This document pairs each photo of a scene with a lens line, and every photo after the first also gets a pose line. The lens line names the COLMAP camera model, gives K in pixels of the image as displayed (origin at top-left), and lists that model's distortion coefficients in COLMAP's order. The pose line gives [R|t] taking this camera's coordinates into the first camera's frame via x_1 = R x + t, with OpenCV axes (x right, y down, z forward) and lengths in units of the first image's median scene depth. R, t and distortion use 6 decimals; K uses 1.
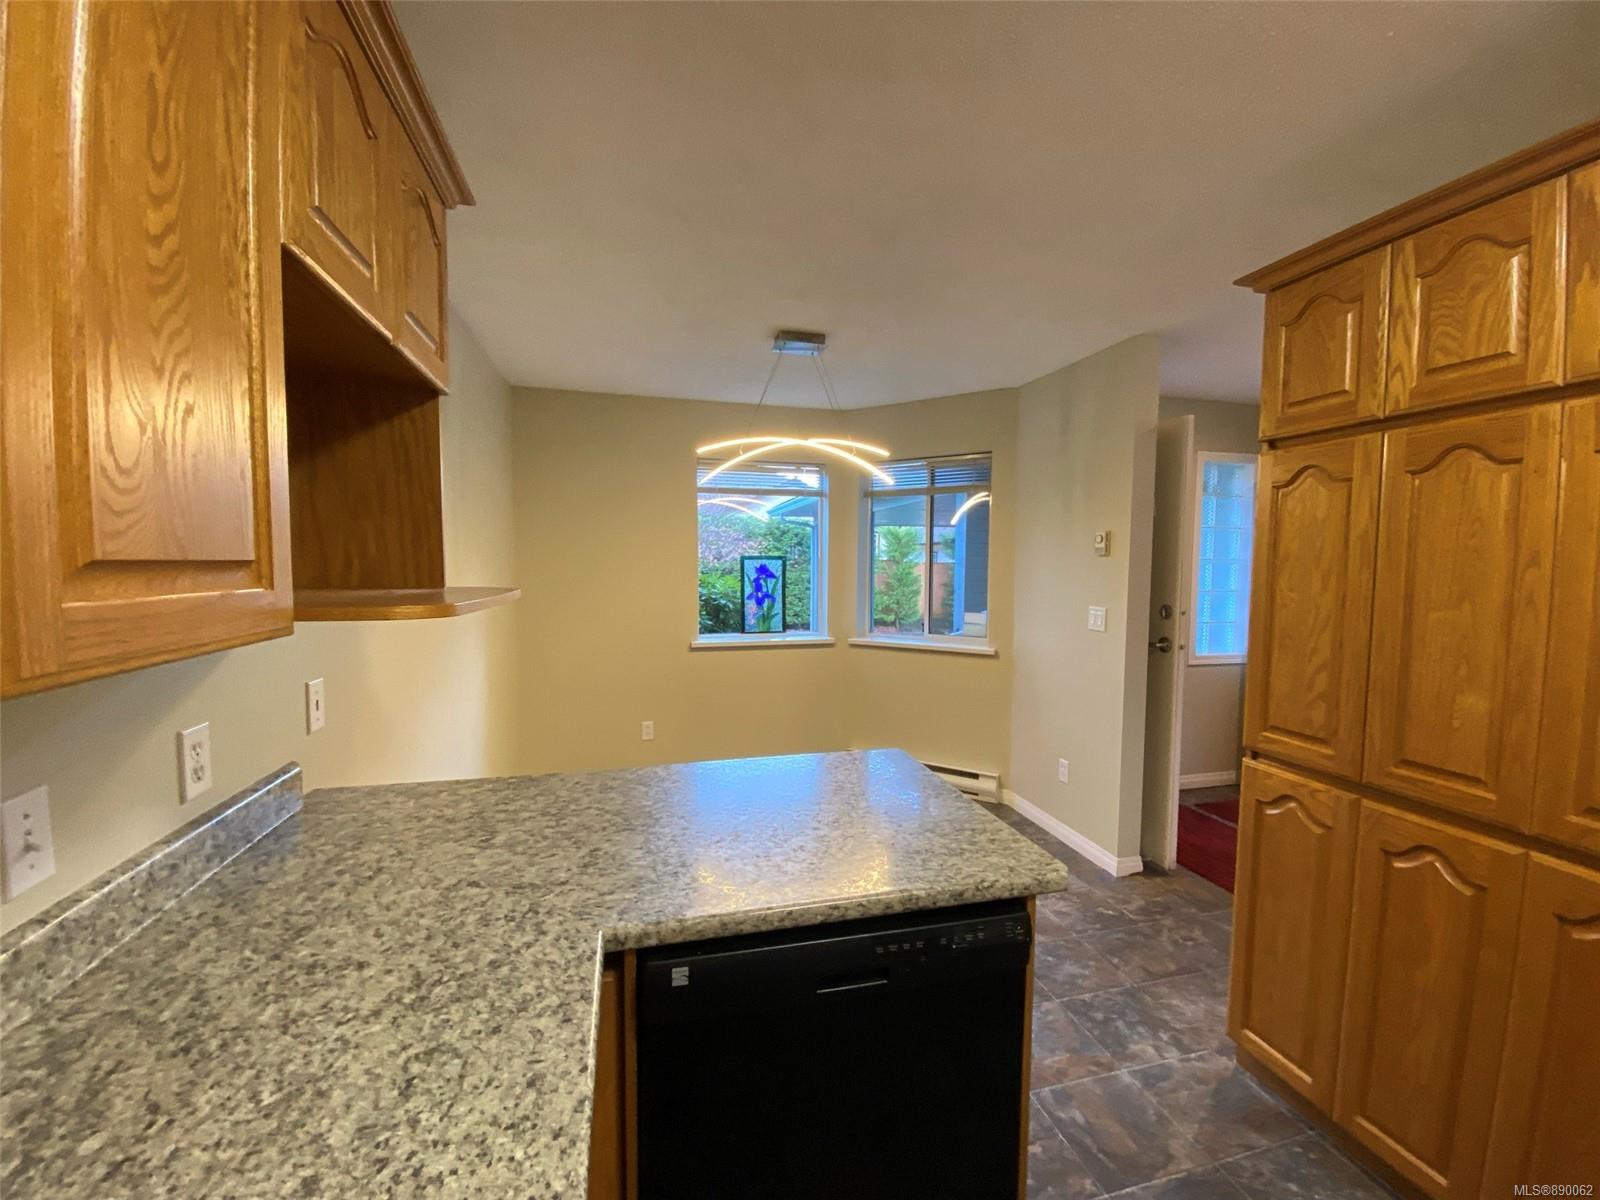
lens RADIAL K [[642.1, 0, 797.2], [0, 642.1, 595.2], [0, 0, 1]] dist [-0.002704, -0.000289]
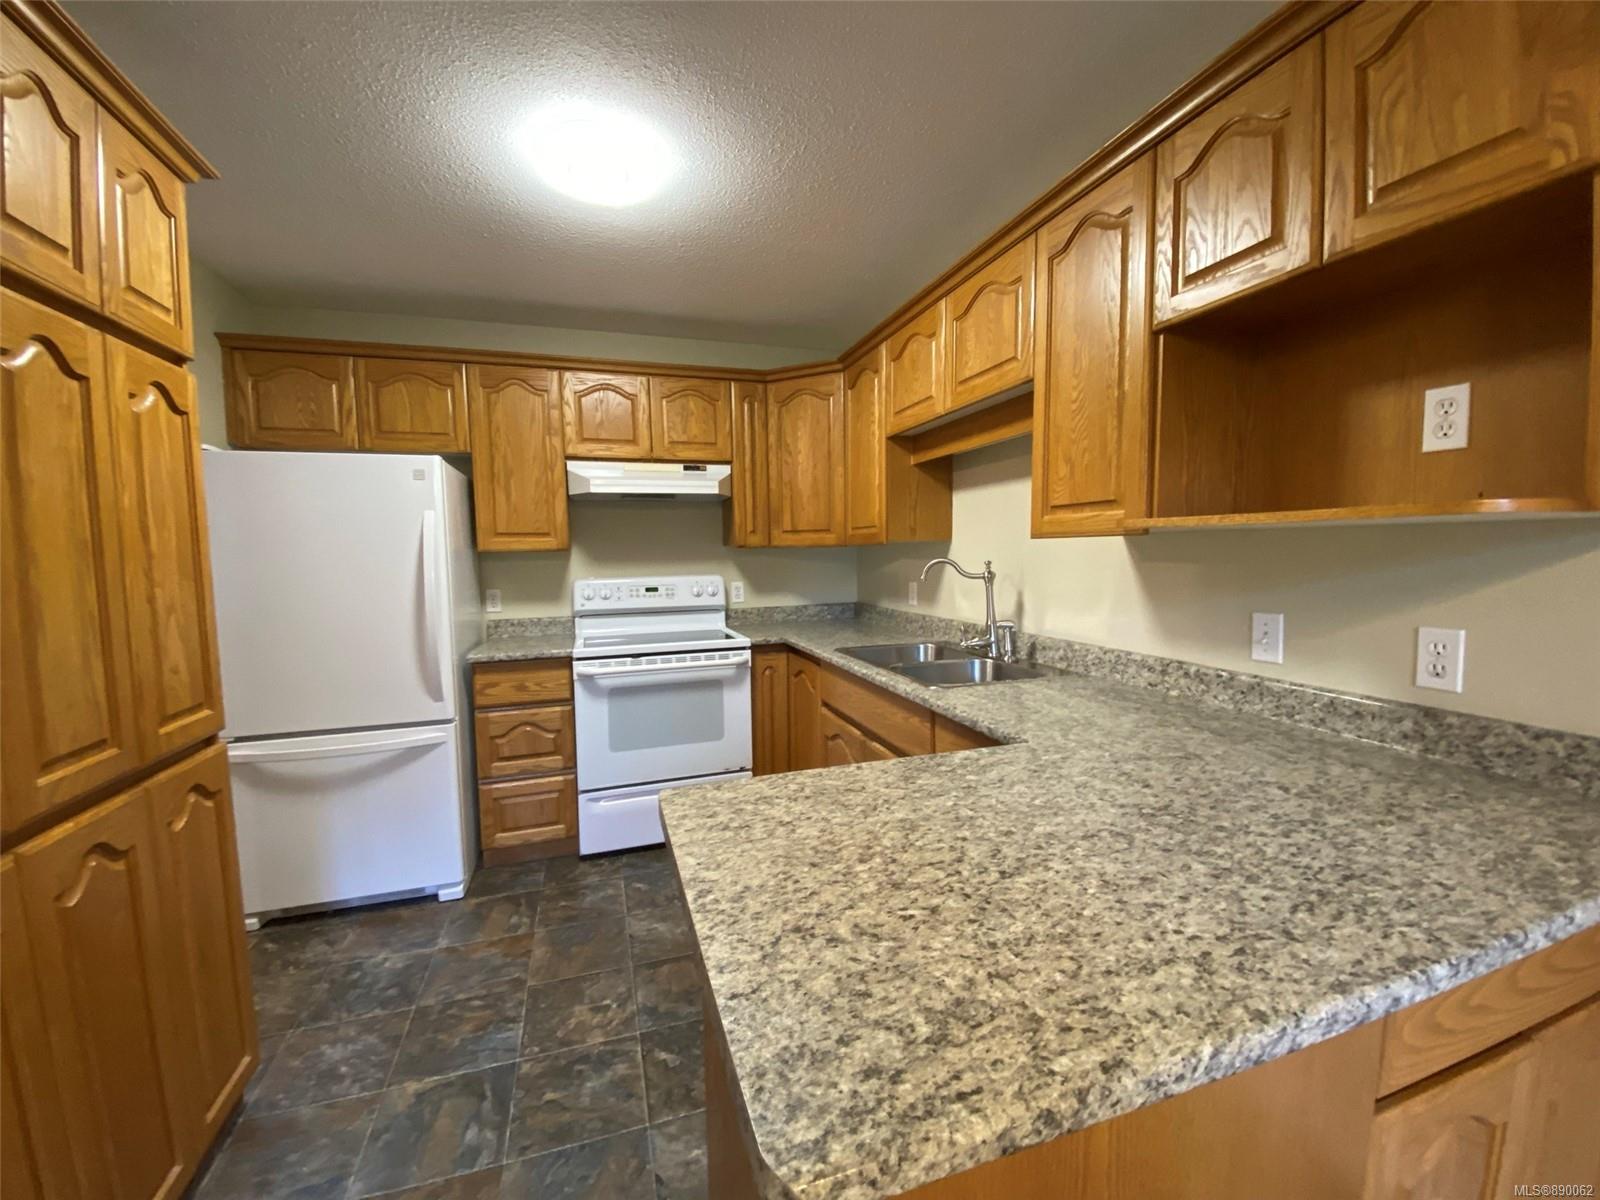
lens RADIAL K [[642.1, 0, 805.0], [0, 642.1, 594.4], [0, 0, 1]] dist [-0.002704, -0.000289]
pose [[-0.997434, 0.012813, -0.070433, 0.236814], [0.004398, 0.992962, 0.118353, 0.003933], [0.071454, 0.117739, -0.990471, 1.771827]]
